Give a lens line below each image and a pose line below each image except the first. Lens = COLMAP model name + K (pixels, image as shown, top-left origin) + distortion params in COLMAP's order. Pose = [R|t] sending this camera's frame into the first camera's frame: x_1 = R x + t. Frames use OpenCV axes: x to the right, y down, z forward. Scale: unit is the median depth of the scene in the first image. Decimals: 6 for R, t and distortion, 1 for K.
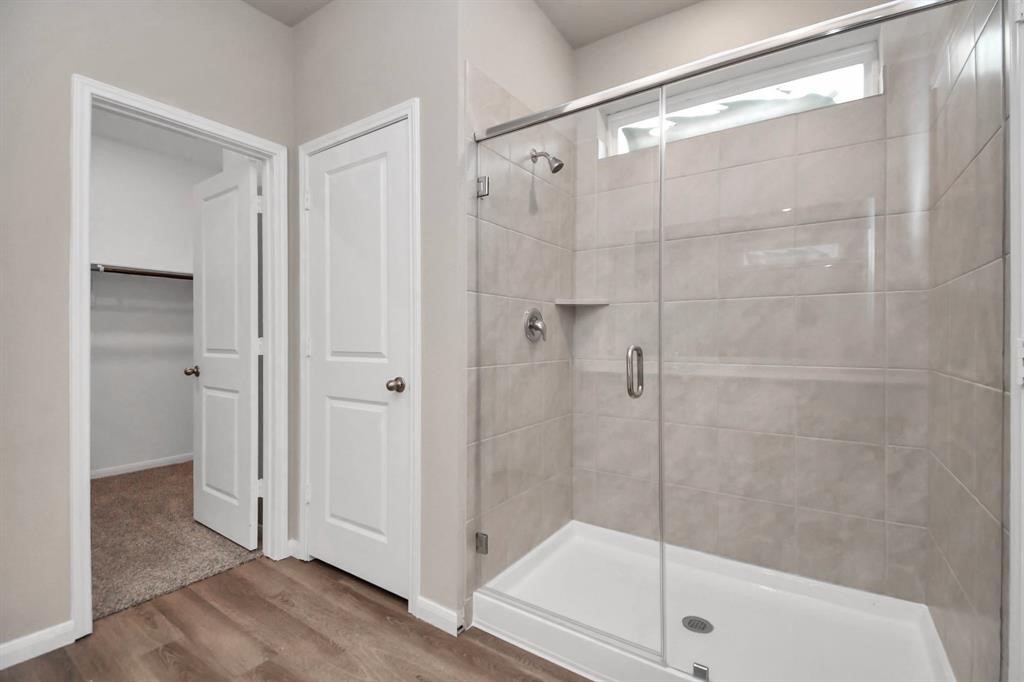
lens RADIAL K [[462.1, 0, 509.3], [0, 462.1, 344.8], [0, 0, 1]] dist [0.026263, -0.023672]
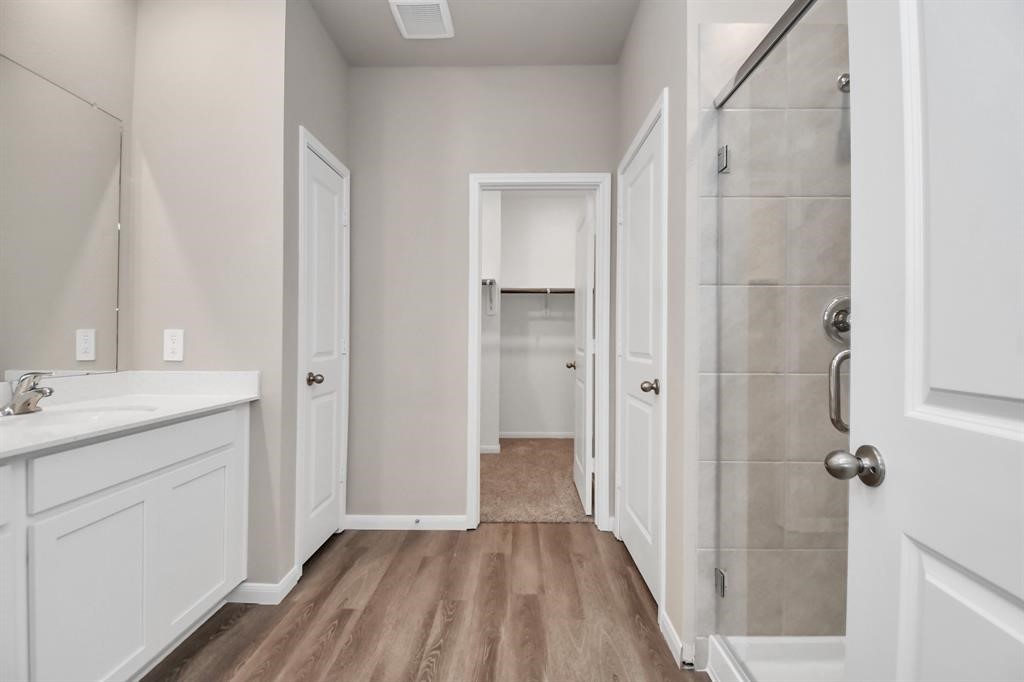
lens RADIAL K [[462.1, 0, 509.3], [0, 462.1, 344.8], [0, 0, 1]] dist [0.026263, -0.023672]
pose [[0.548592, 0.007394, -0.836057, 0.429703], [-0.008103, 0.999961, 0.003527, -0.003938], [0.836051, 0.004840, 0.548631, 0.211327]]
